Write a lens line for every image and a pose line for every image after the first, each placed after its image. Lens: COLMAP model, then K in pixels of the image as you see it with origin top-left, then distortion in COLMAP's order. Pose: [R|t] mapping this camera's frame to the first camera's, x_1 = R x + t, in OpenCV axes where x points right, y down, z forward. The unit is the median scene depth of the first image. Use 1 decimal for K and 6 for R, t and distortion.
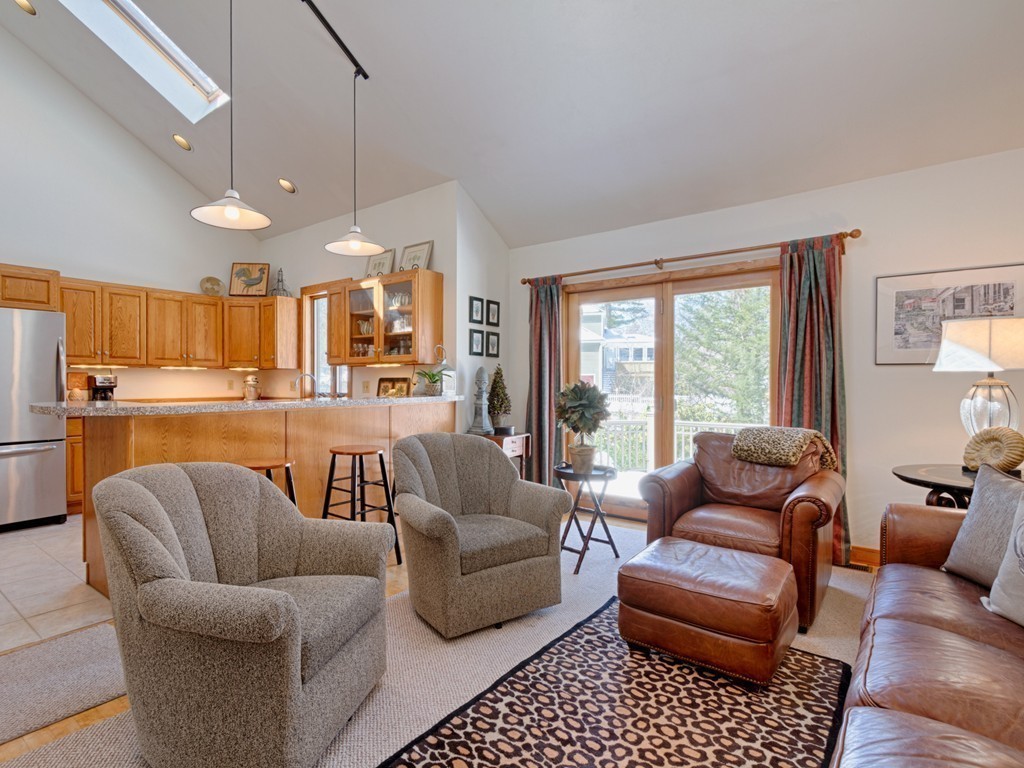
lens RADIAL K [[540.7, 0, 508.6], [0, 540.7, 382.7], [0, 0, 1]] dist [0.004176, -0.000457]
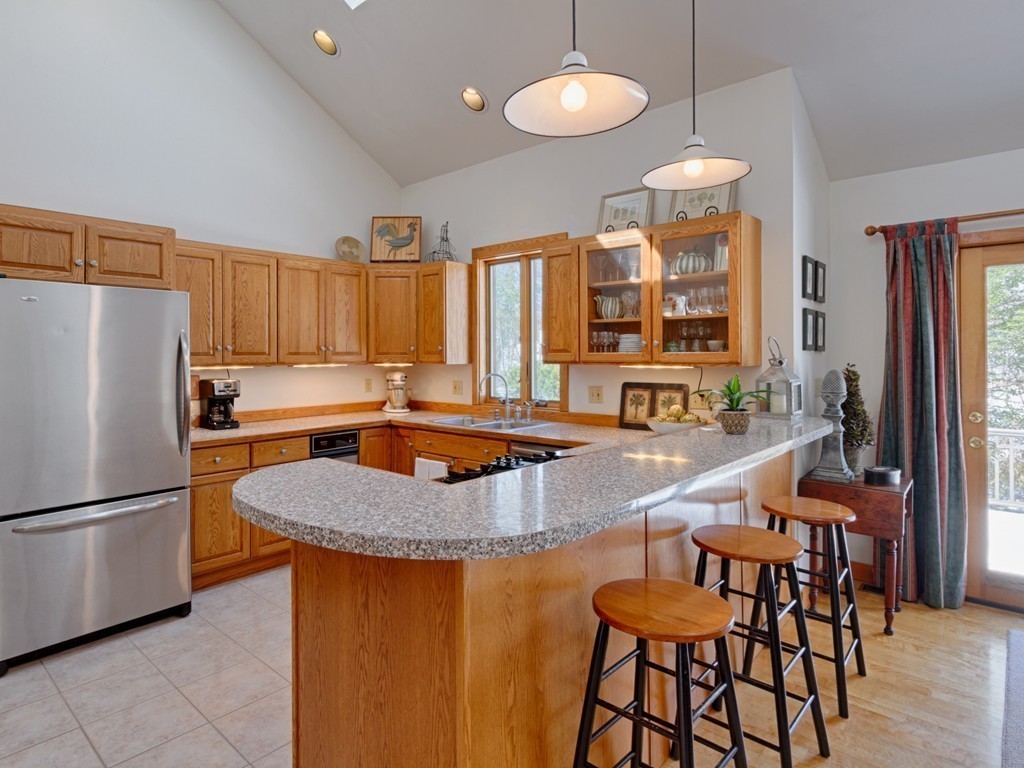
lens RADIAL K [[585.5, 0, 502.8], [0, 585.5, 350.3], [0, 0, 1]] dist [0.000810, 0.001045]
pose [[0.997134, -0.005369, -0.075459, -0.362494], [0.004979, 0.999973, -0.005349, -0.049407], [0.075485, 0.004958, 0.997135, 0.304499]]
